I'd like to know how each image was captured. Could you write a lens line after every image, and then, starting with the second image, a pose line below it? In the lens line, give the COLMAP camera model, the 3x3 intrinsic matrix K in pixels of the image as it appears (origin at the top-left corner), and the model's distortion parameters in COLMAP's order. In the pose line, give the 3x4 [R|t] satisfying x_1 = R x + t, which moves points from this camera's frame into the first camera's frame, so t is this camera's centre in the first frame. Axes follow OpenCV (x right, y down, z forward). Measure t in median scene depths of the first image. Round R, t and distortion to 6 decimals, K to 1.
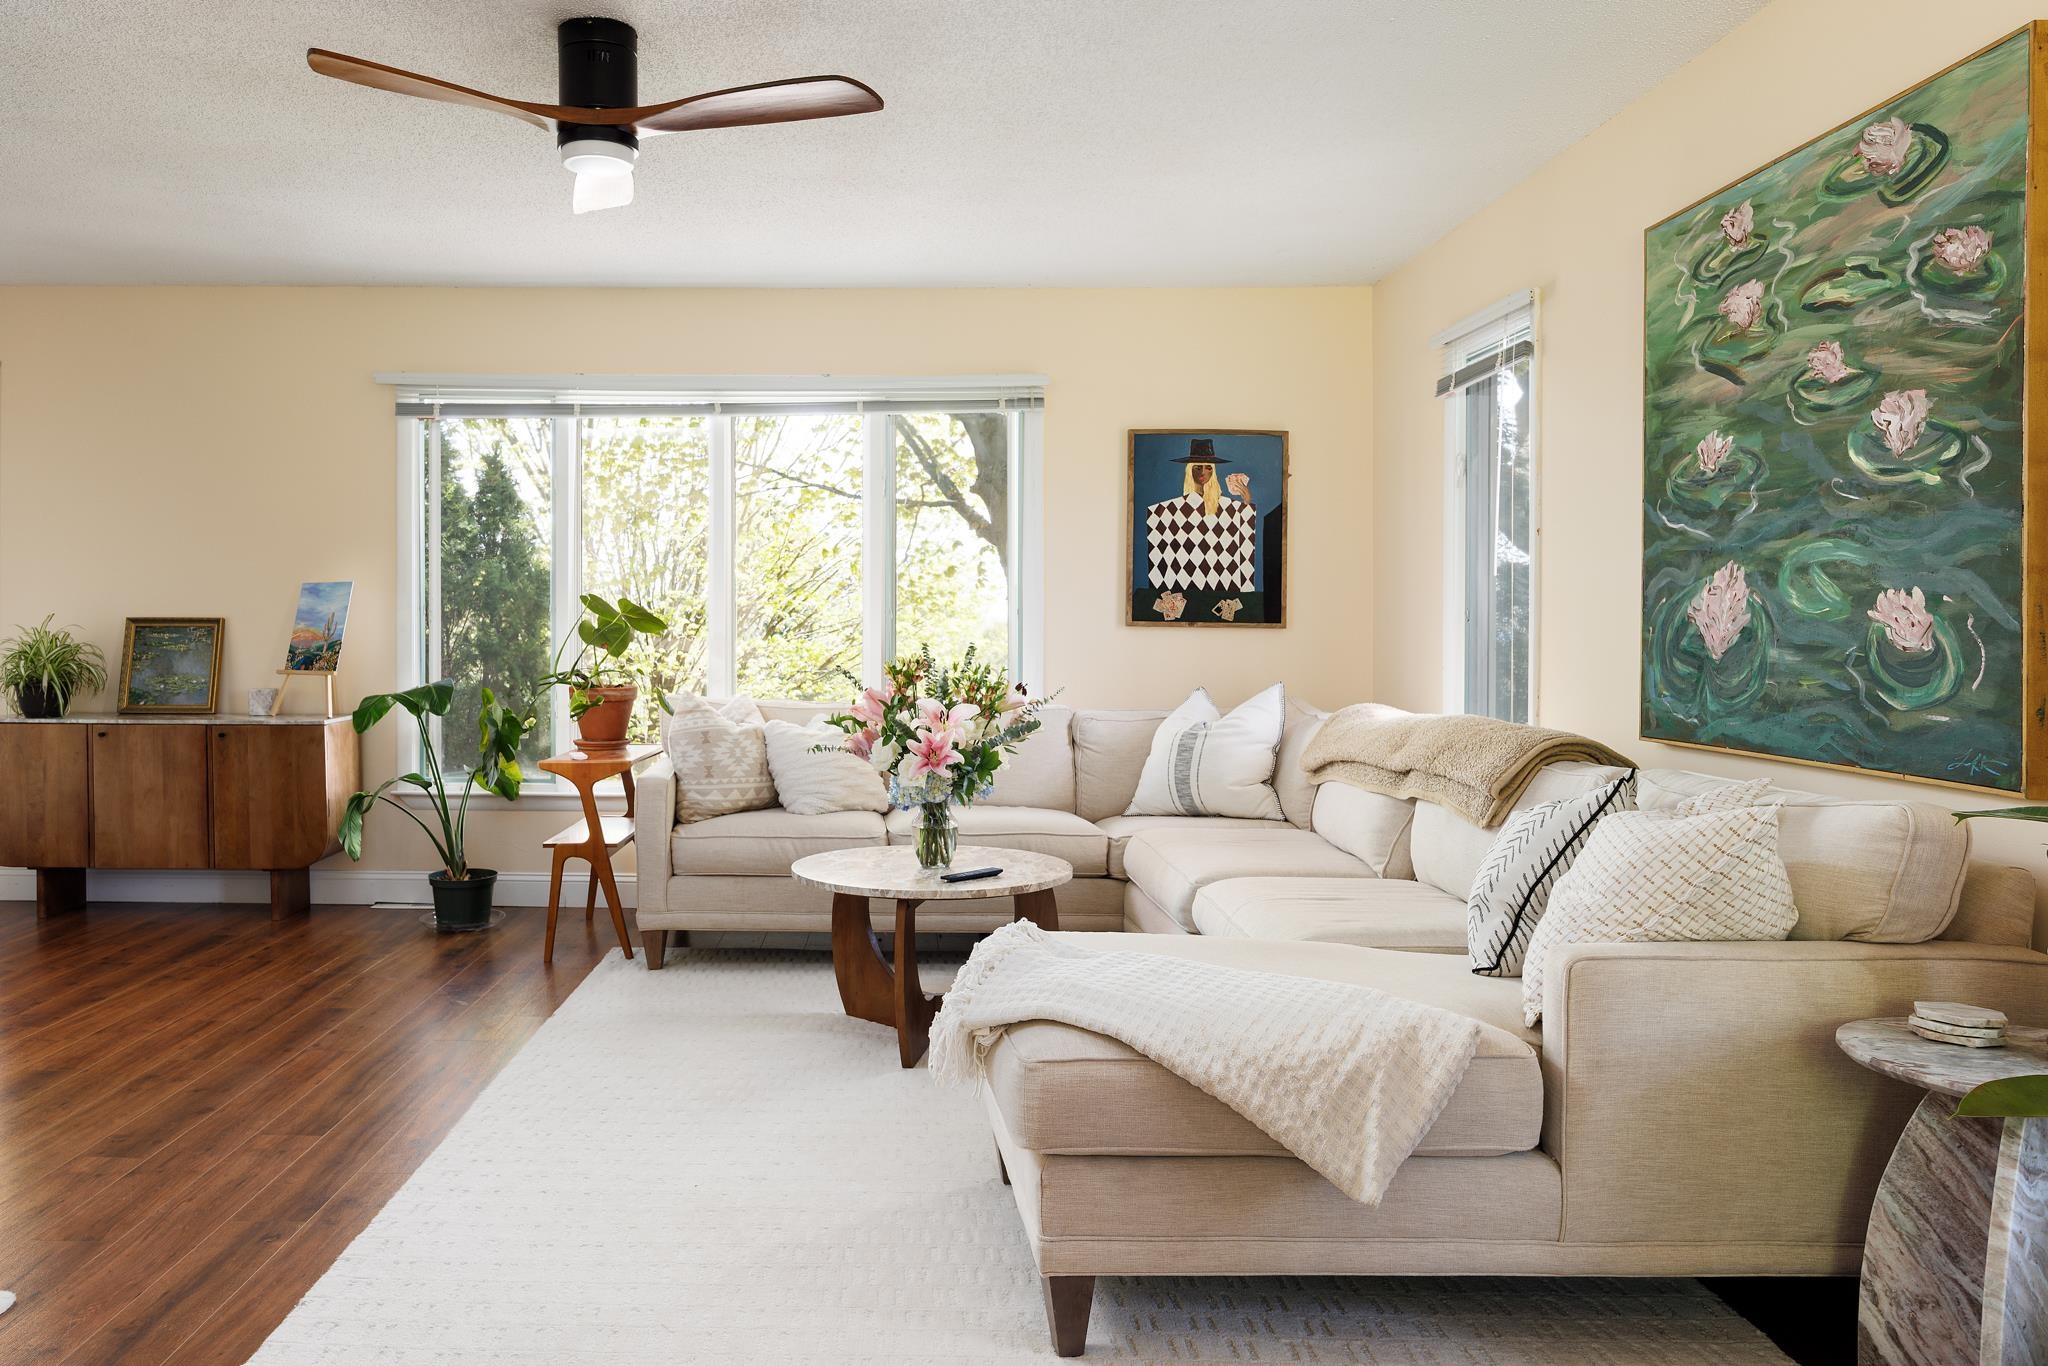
lens RADIAL K [[1529.5, 0, 873.4], [0, 1529.5, 637.0], [0, 0, 1]] dist [-0.006320, -0.000205]
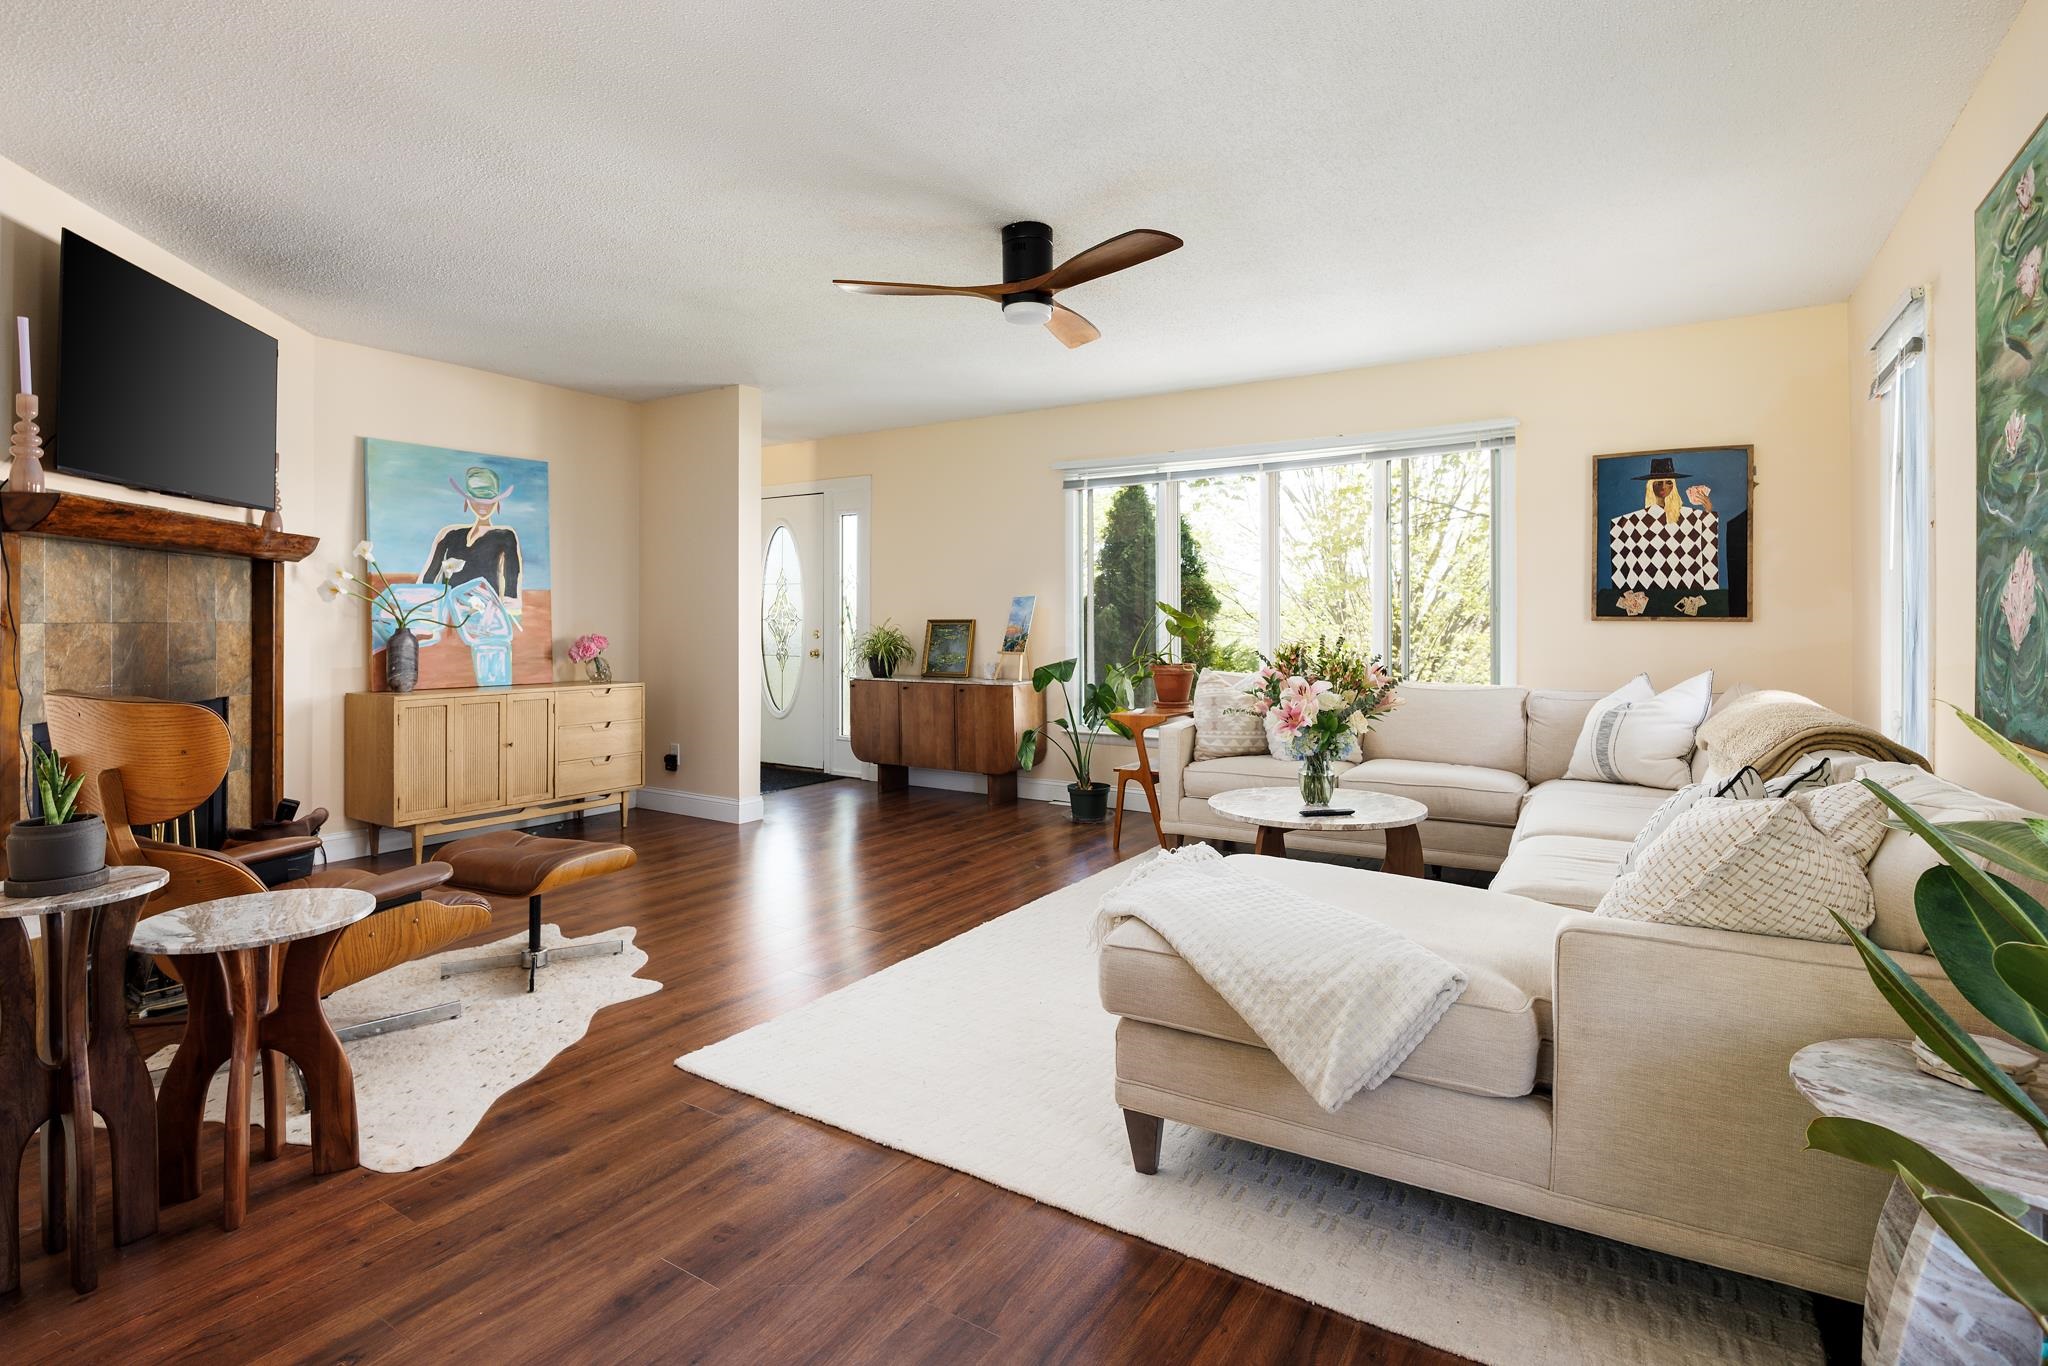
lens RADIAL K [[1039.5, 0, 994.2], [0, 1039.5, 622.5], [0, 0, 1]] dist [-0.015301, 0.000386]
pose [[0.842603, -0.005792, -0.538504, 0.332463], [0.000985, 0.999957, -0.009215, 0.002115], [0.538535, 0.007234, 0.842572, 0.113868]]
